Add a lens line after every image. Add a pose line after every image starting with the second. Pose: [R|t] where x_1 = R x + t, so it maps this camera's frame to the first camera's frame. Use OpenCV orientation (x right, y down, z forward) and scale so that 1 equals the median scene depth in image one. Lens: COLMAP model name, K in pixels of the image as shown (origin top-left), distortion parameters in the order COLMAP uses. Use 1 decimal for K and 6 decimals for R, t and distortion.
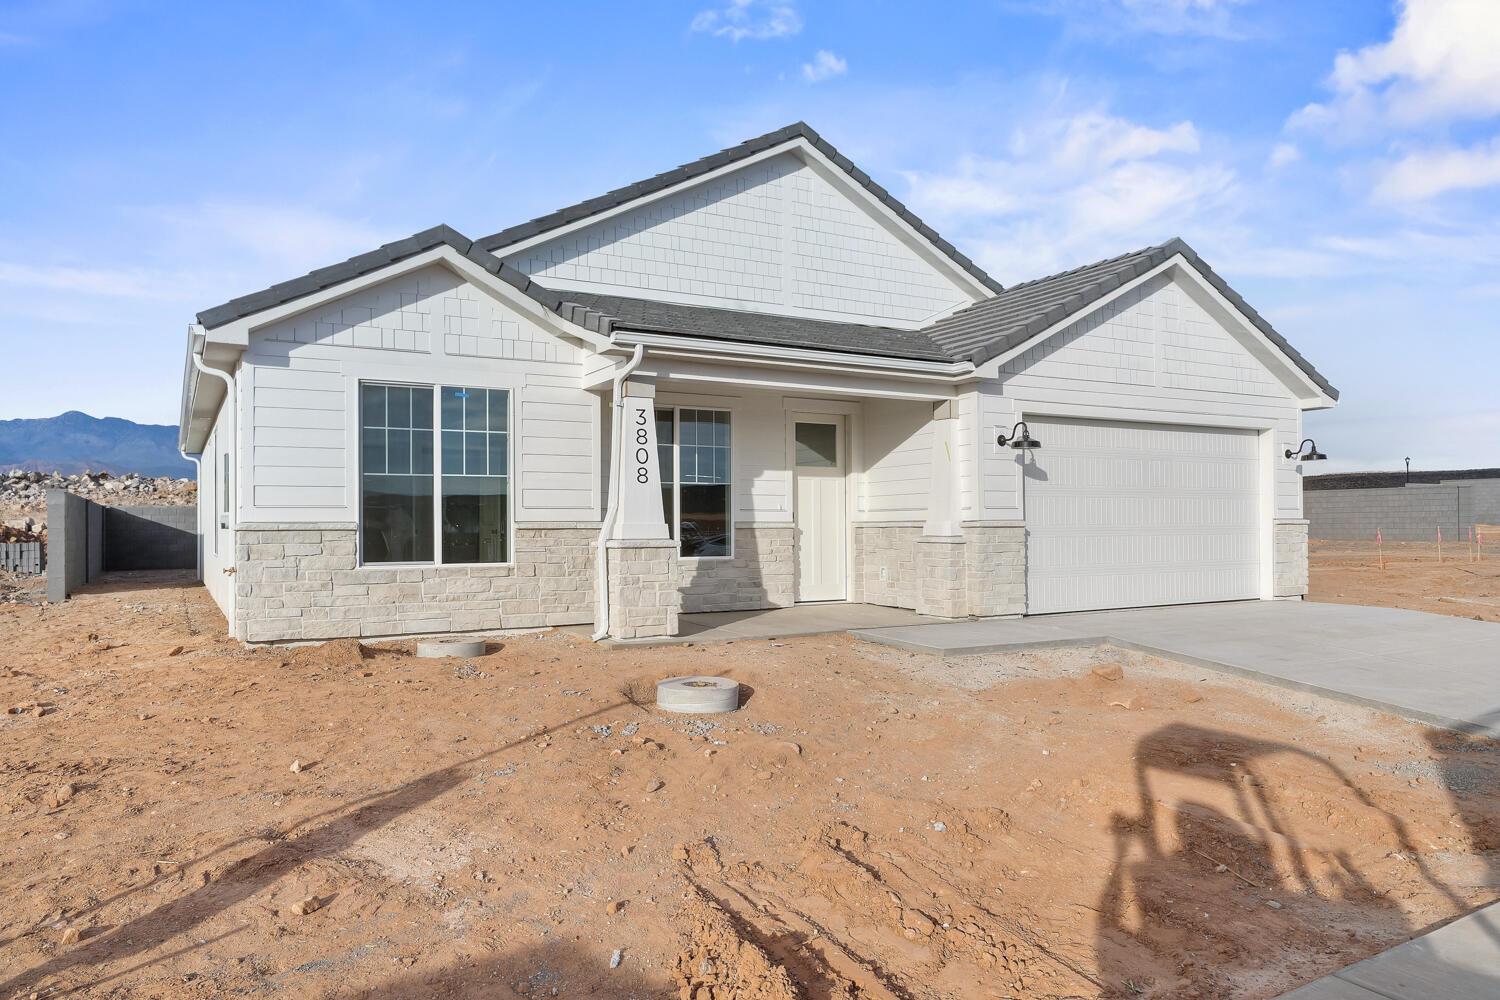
lens RADIAL K [[1047.6, 0, 746.2], [0, 1047.6, 509.6], [0, 0, 1]] dist [-0.012945, -0.000680]
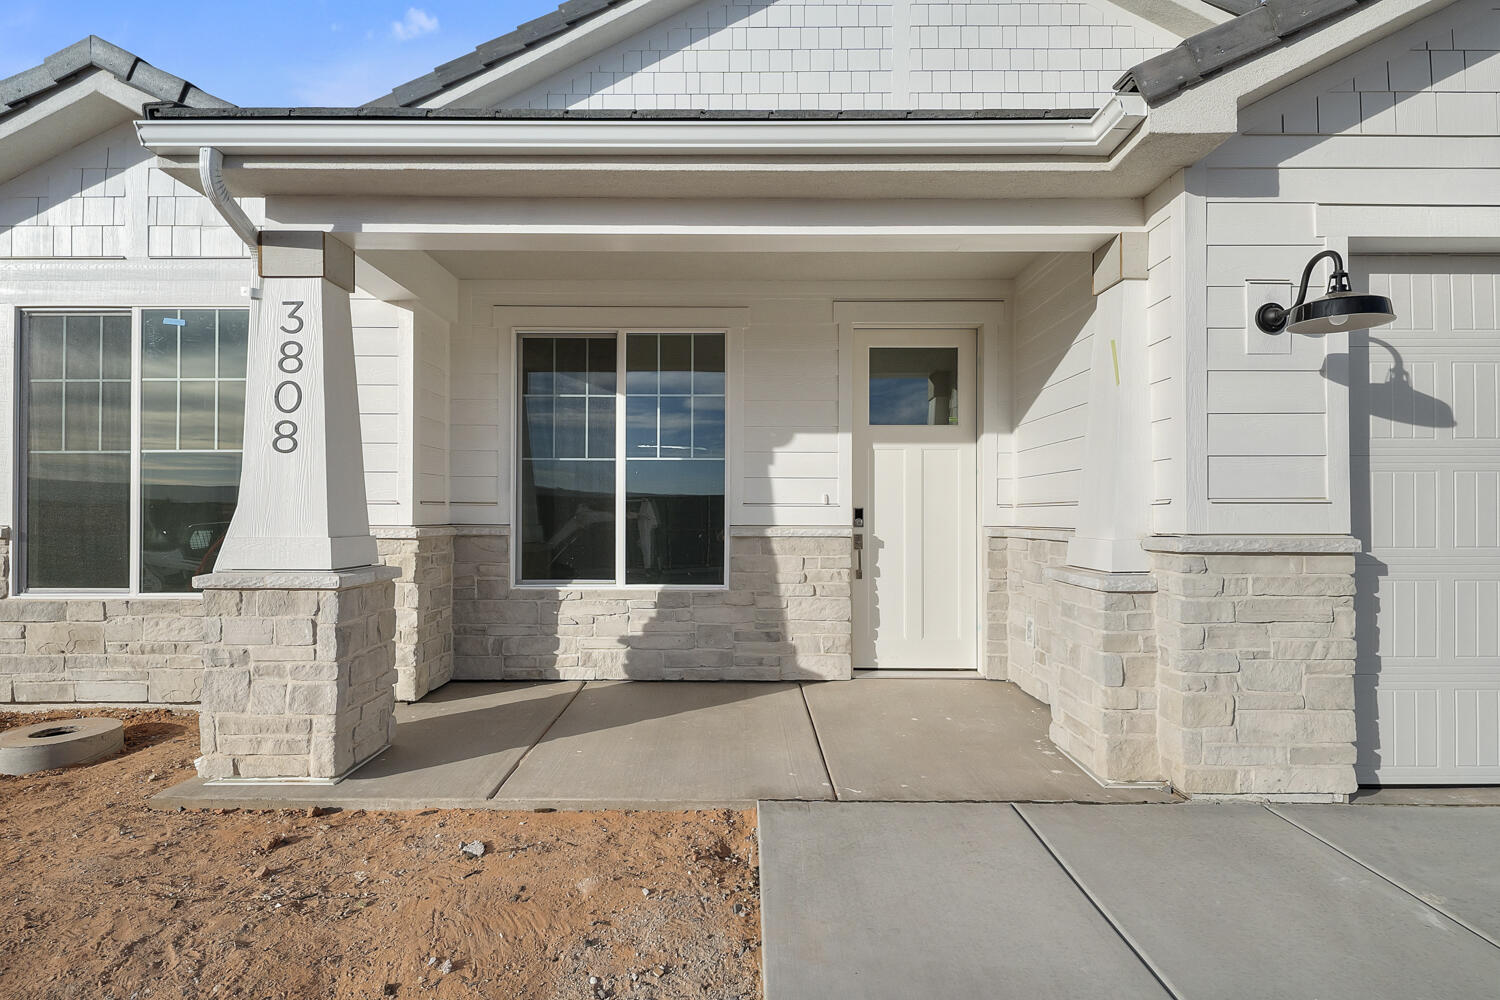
lens RADIAL K [[787.4, 0, 747.3], [0, 787.4, 505.5], [0, 0, 1]] dist [0.003898, -0.001387]
pose [[0.863173, 0.002163, -0.504904, 0.222566], [0.003116, 0.999949, 0.009612, -0.003333], [0.504899, -0.009870, 0.863122, 0.659172]]
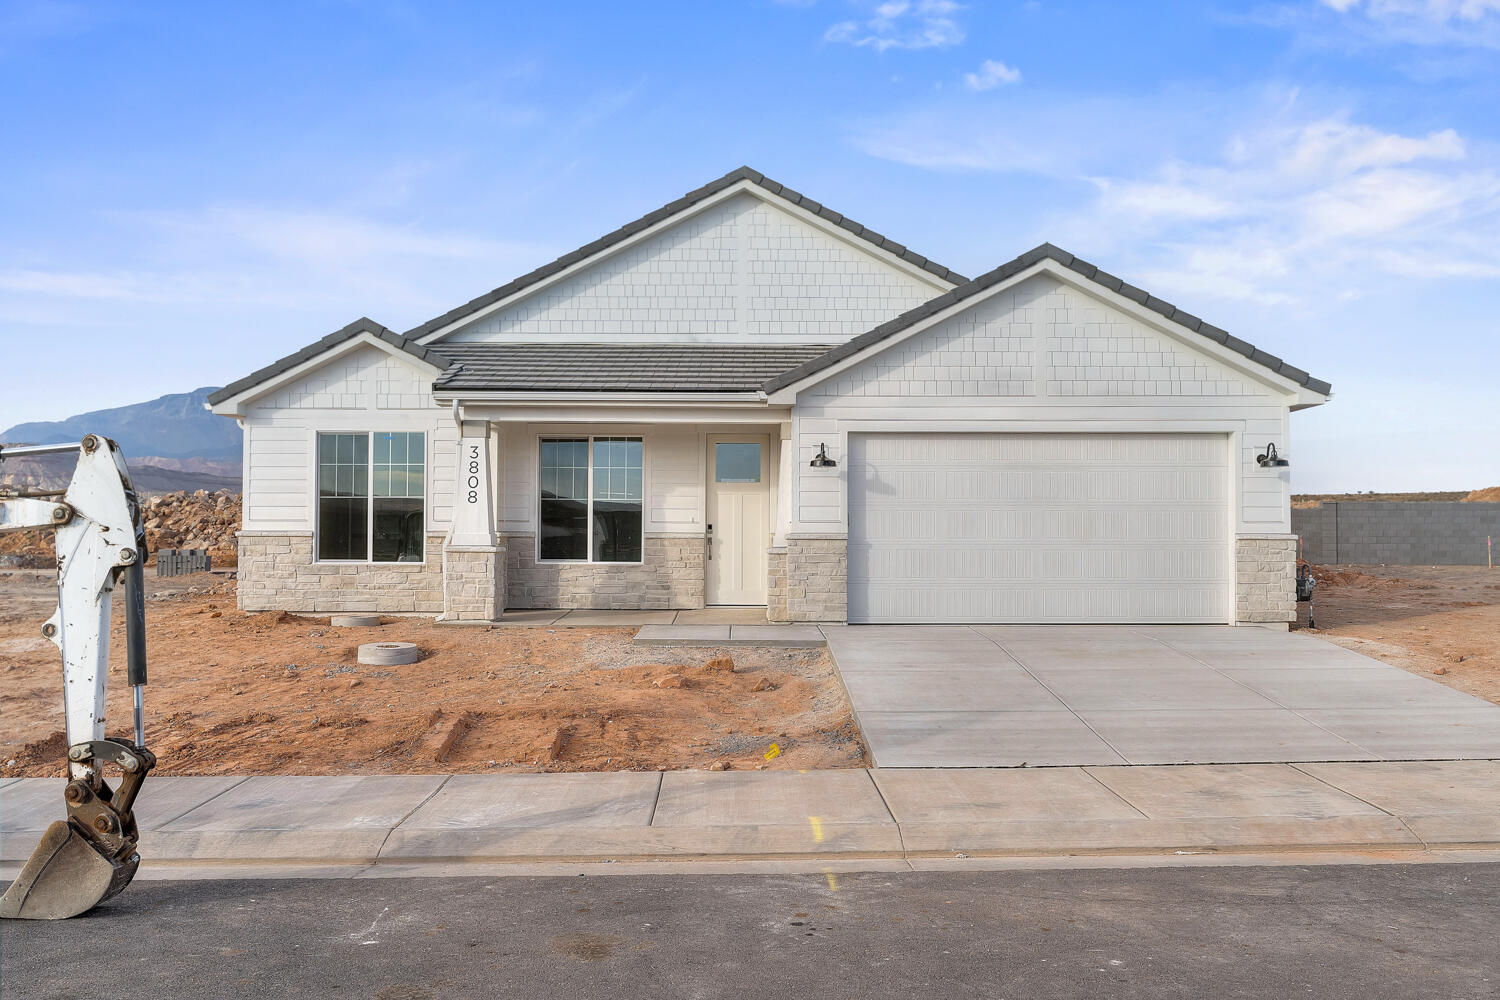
lens RADIAL K [[1293.1, 0, 751.2], [0, 1293.1, 492.0], [0, 0, 1]] dist [-0.035788, 0.003029]
pose [[0.864571, -0.007028, -0.502461, 0.840276], [0.000519, 0.999914, -0.013094, -0.014700], [0.502510, 0.011060, 0.864501, -0.181632]]
